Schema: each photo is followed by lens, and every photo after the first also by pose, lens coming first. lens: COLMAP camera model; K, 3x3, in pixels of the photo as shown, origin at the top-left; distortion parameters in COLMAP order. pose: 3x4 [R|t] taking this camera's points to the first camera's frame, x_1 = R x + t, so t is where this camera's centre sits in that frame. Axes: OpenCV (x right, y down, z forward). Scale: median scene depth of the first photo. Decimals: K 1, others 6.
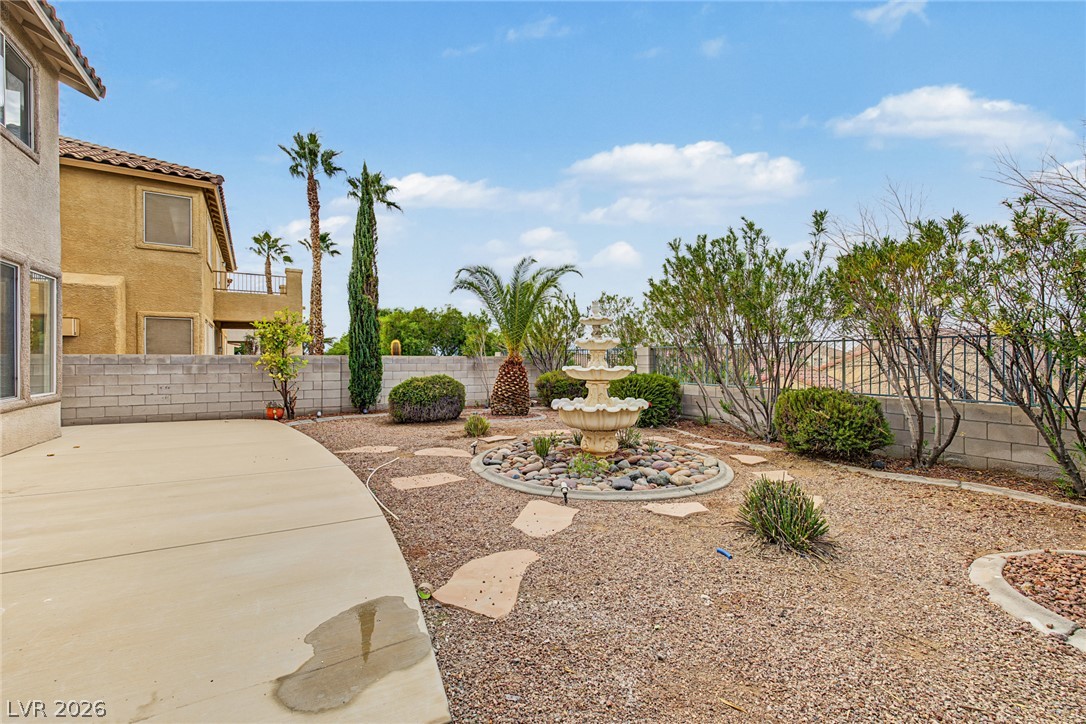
lens RADIAL K [[458.1, 0, 538.7], [0, 458.1, 358.3], [0, 0, 1]] dist [-0.000764, -0.000203]
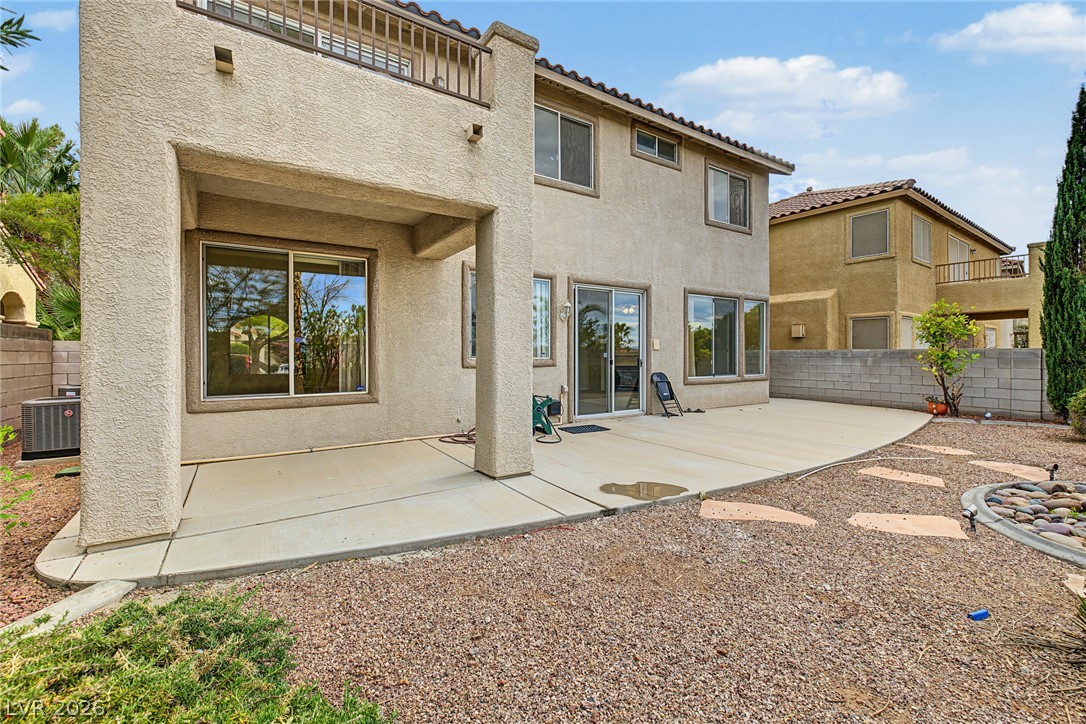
lens RADIAL K [[458.1, 0, 538.7], [0, 458.1, 358.3], [0, 0, 1]] dist [-0.000764, -0.000203]
pose [[0.066979, 0.008200, -0.997721, 0.347853], [0.000419, 0.999966, 0.008247, 0.005002], [0.997754, -0.000970, 0.066974, 0.086351]]
